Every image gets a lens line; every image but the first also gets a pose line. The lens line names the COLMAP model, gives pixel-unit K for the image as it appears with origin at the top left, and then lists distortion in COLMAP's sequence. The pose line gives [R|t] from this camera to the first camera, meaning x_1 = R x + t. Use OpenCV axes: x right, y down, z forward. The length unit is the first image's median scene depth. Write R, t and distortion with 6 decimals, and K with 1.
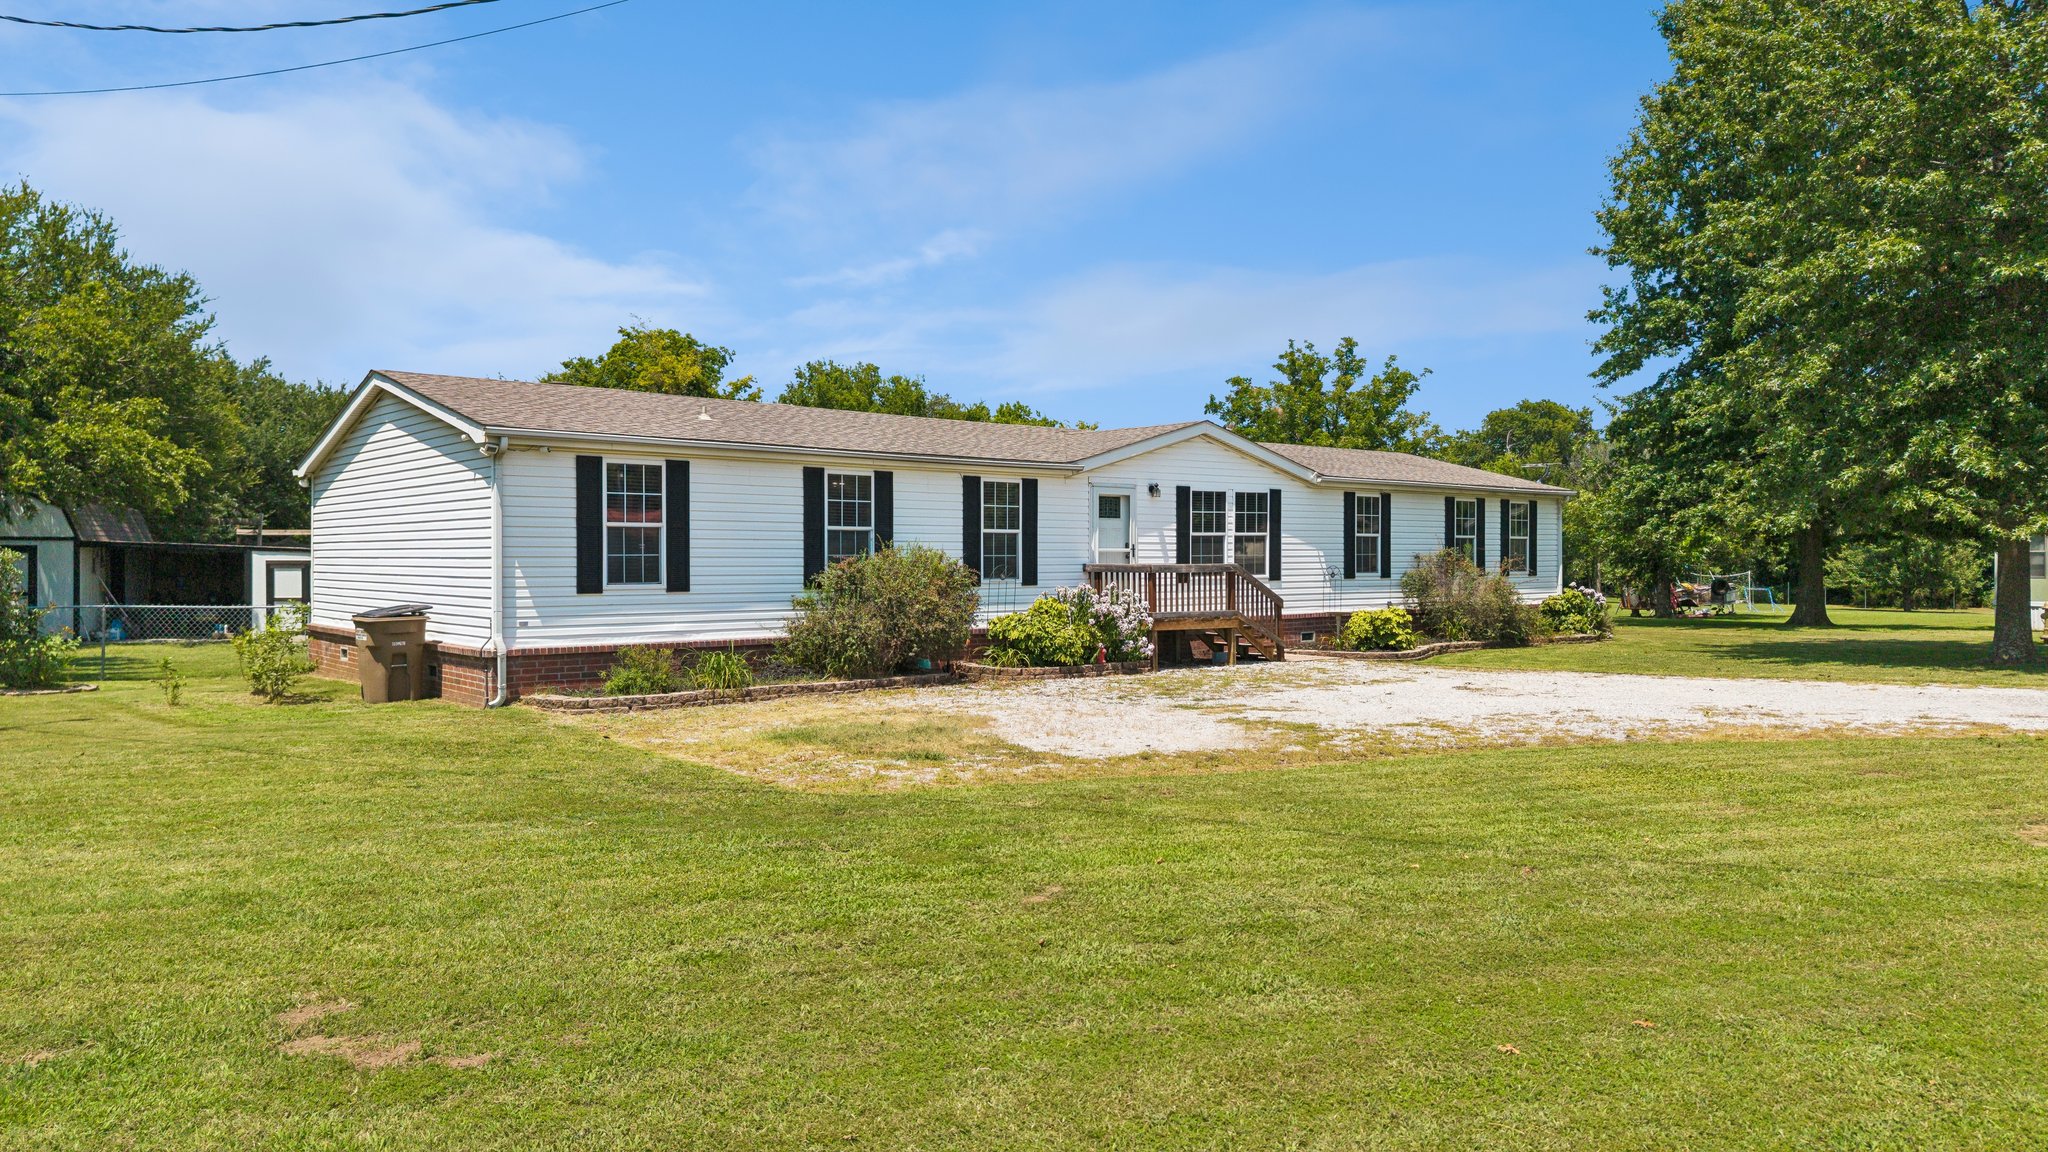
lens RADIAL K [[1371.4, 0, 989.2], [0, 1371.4, 582.3], [0, 0, 1]] dist [0.026936, -0.031058]
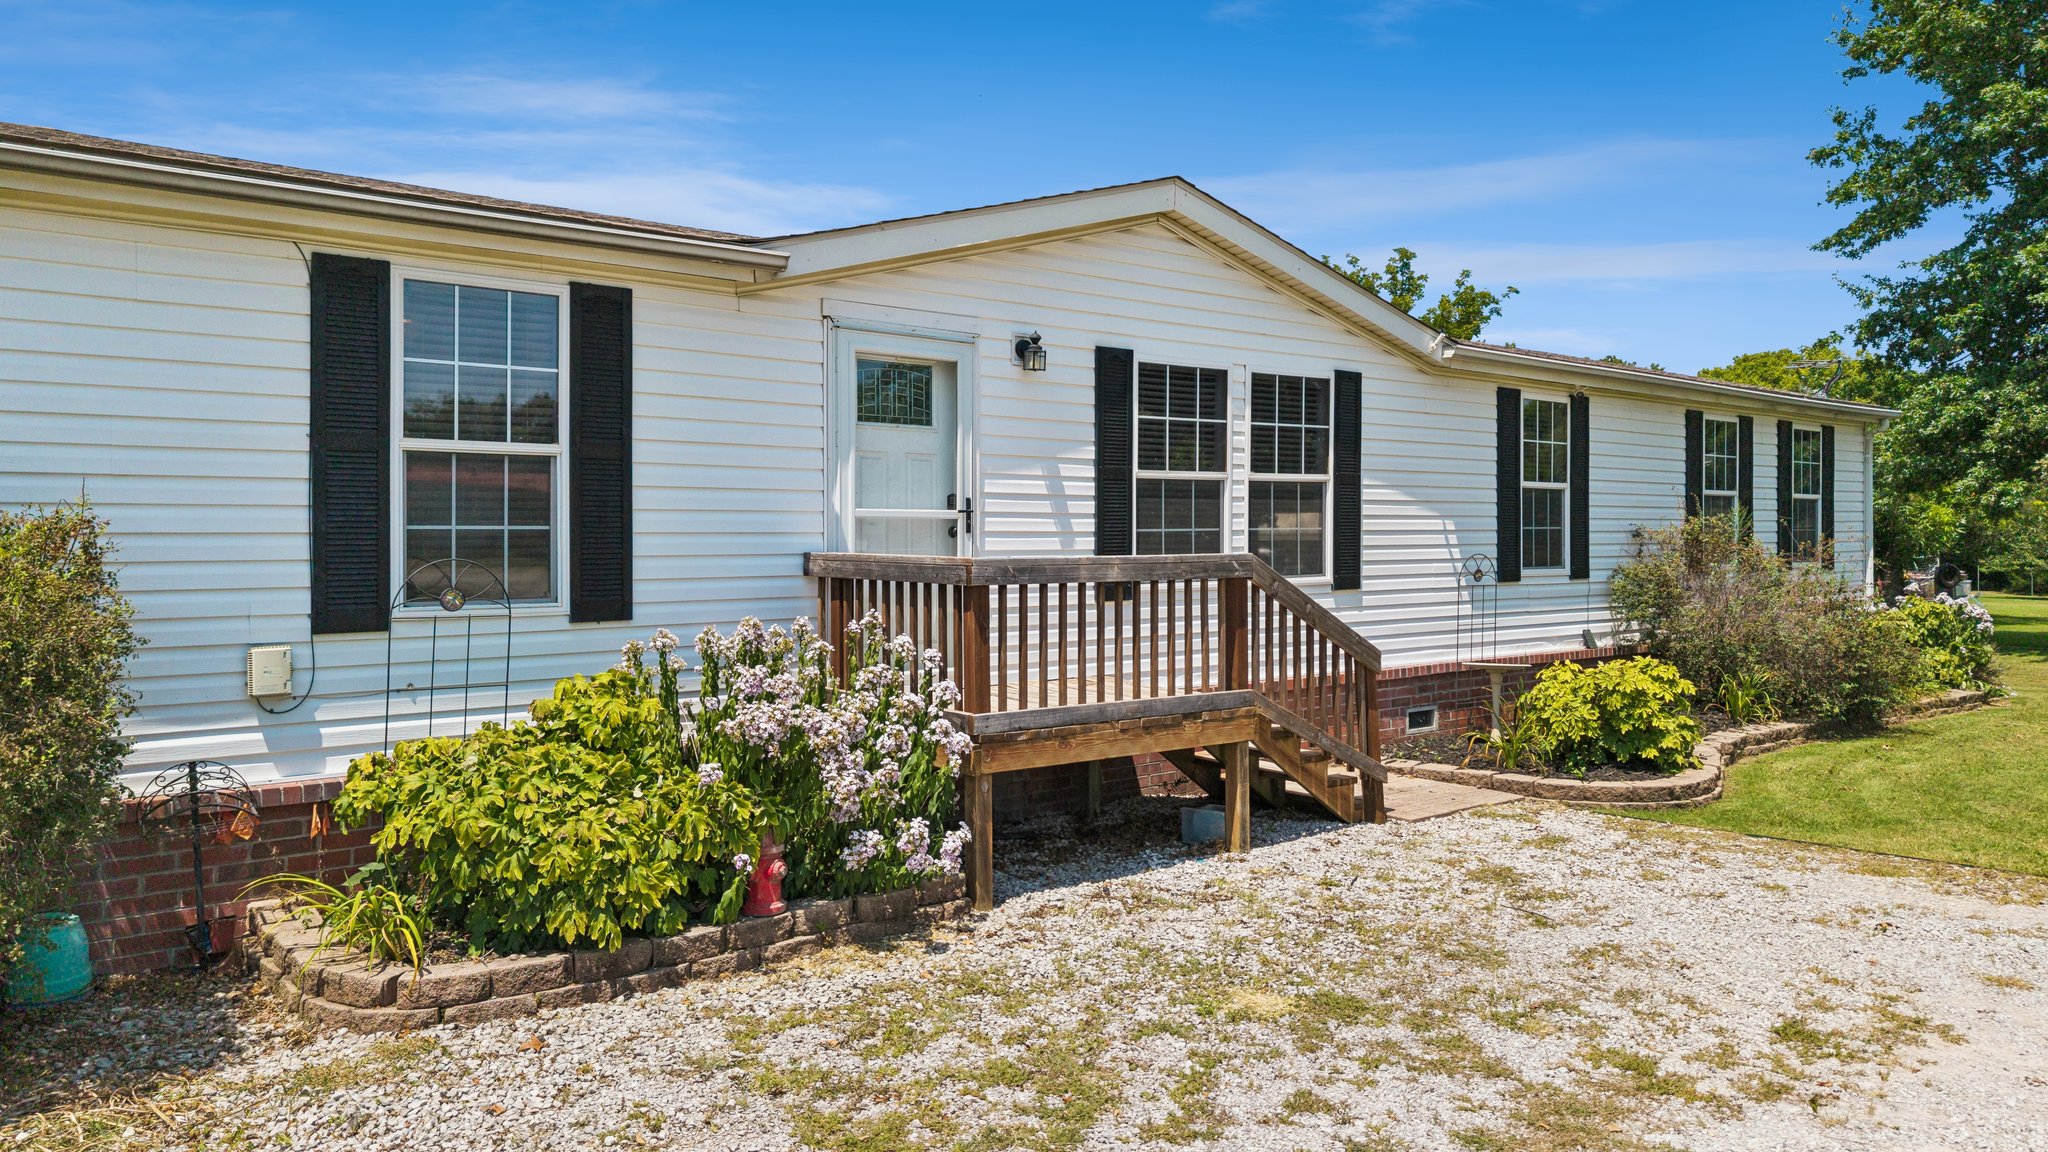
lens RADIAL K [[1371.4, 0, 1027.0], [0, 1371.4, 548.1], [0, 0, 1]] dist [0.026936, -0.031058]
pose [[0.999967, 0.001300, 0.008052, 0.117126], [-0.001241, 0.999972, -0.007381, -0.011778], [-0.008062, 0.007371, 0.999940, 0.634626]]
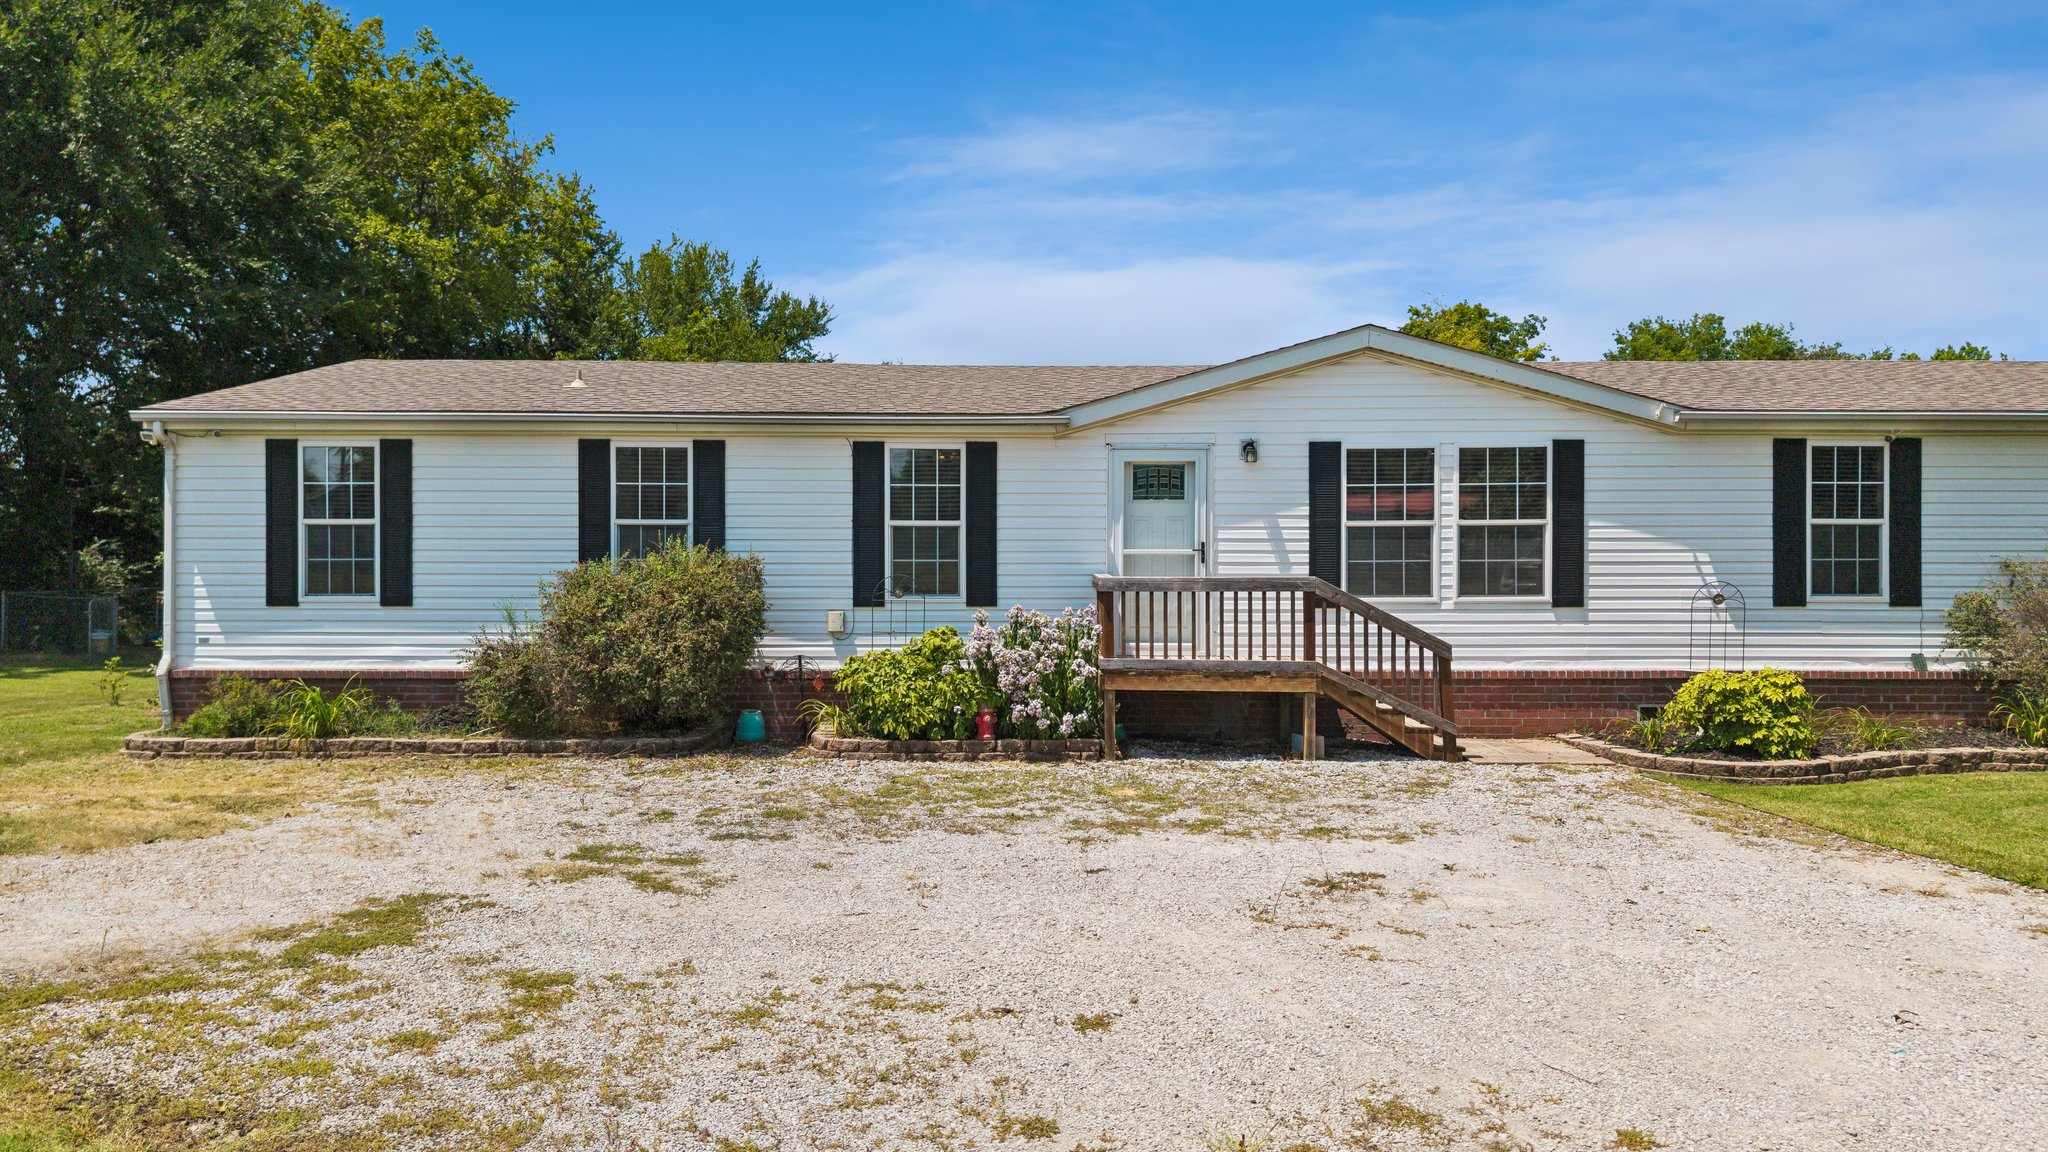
lens RADIAL K [[1371.4, 0, 1017.0], [0, 1371.4, 577.5], [0, 0, 1]] dist [0.026936, -0.031058]
pose [[0.770033, 0.010438, -0.637919, 0.423592], [-0.013392, 0.999910, 0.000196, -0.011161], [0.637864, 0.008392, 0.770103, 0.479151]]
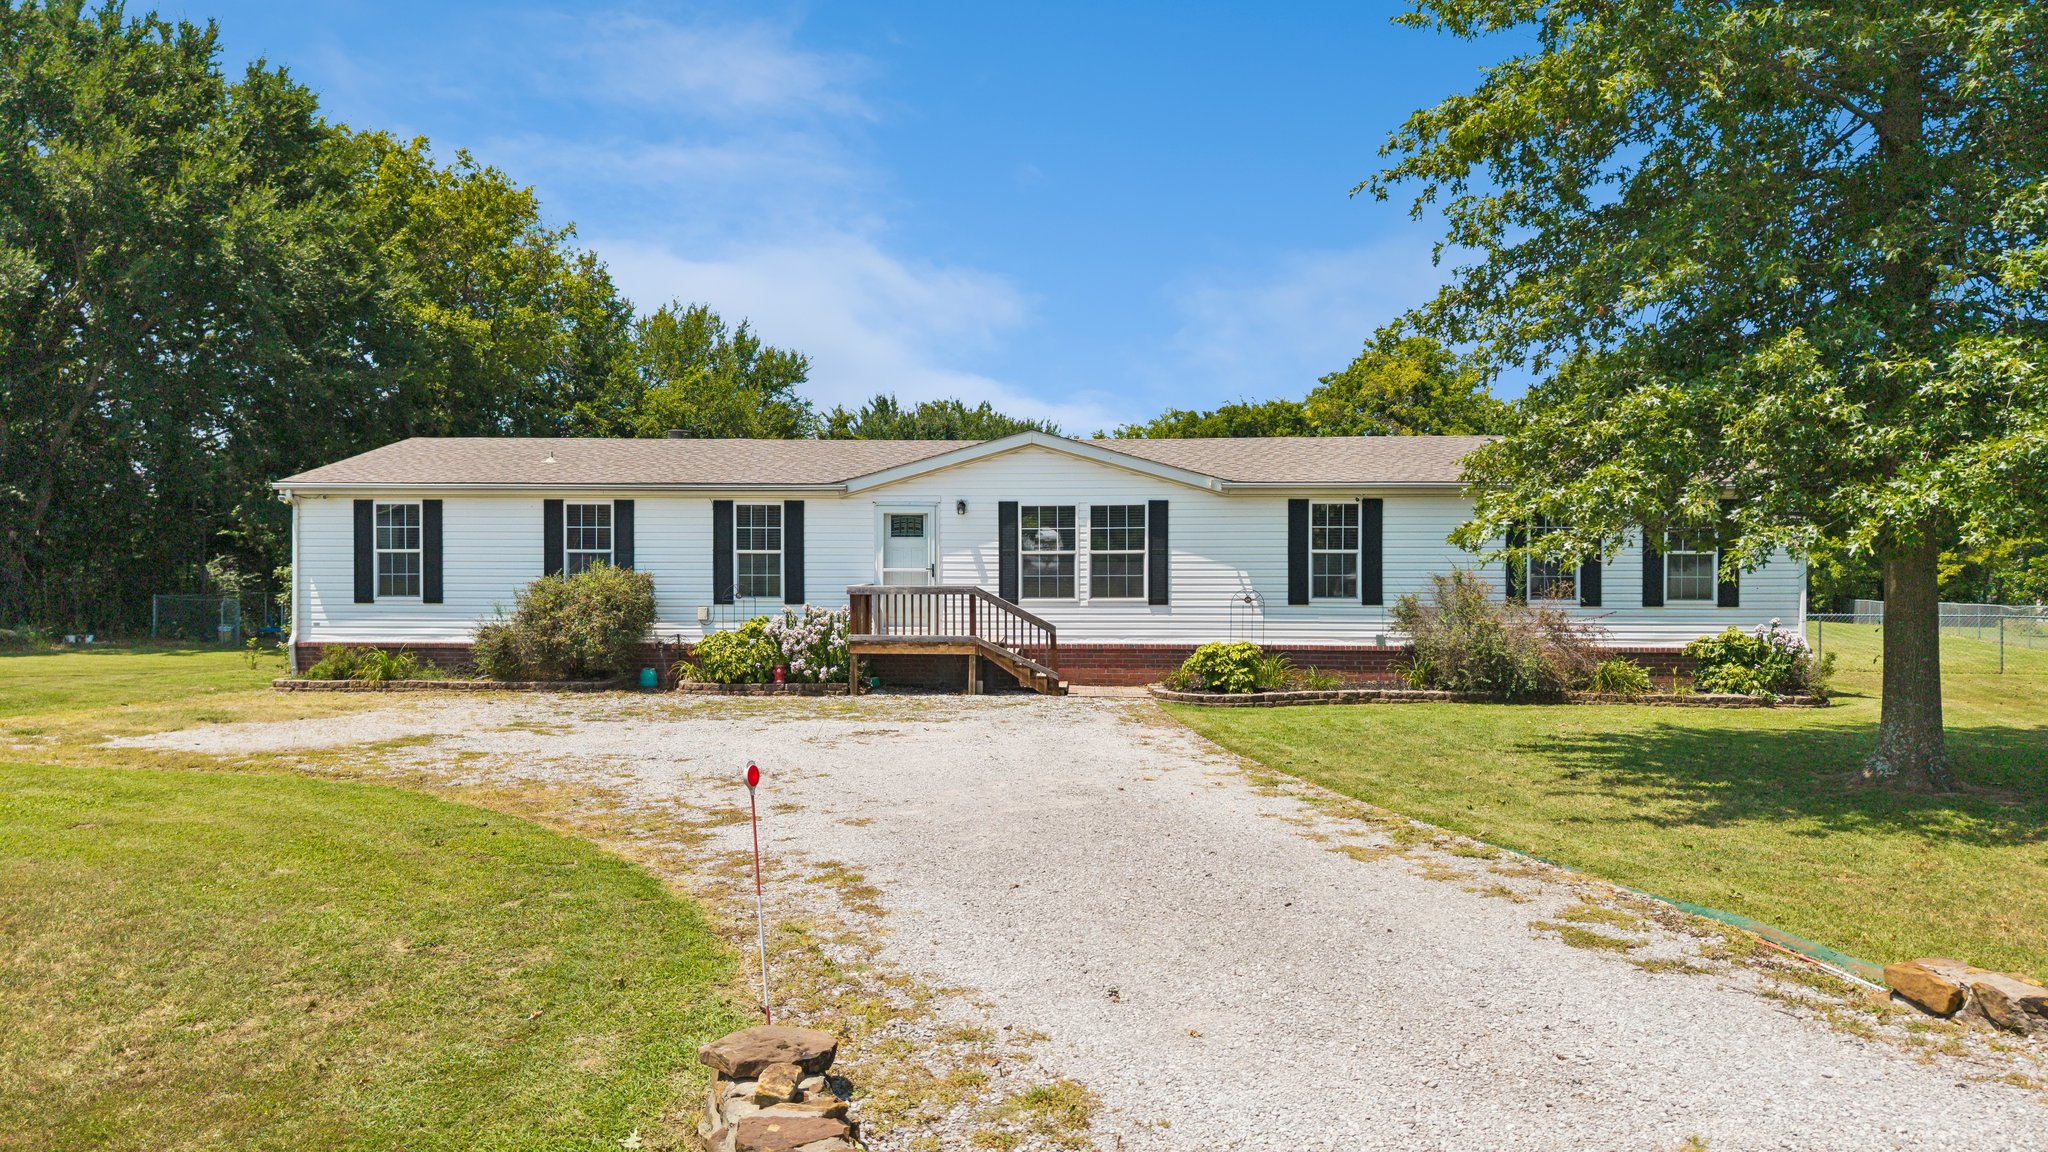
lens RADIAL K [[1371.4, 0, 1009.1], [0, 1371.4, 584.7], [0, 0, 1]] dist [0.026936, -0.031058]
pose [[0.740859, 0.010668, -0.671576, 0.783058], [-0.015030, 0.999887, -0.000698, -0.013280], [0.671492, 0.010611, 0.740936, 0.323524]]
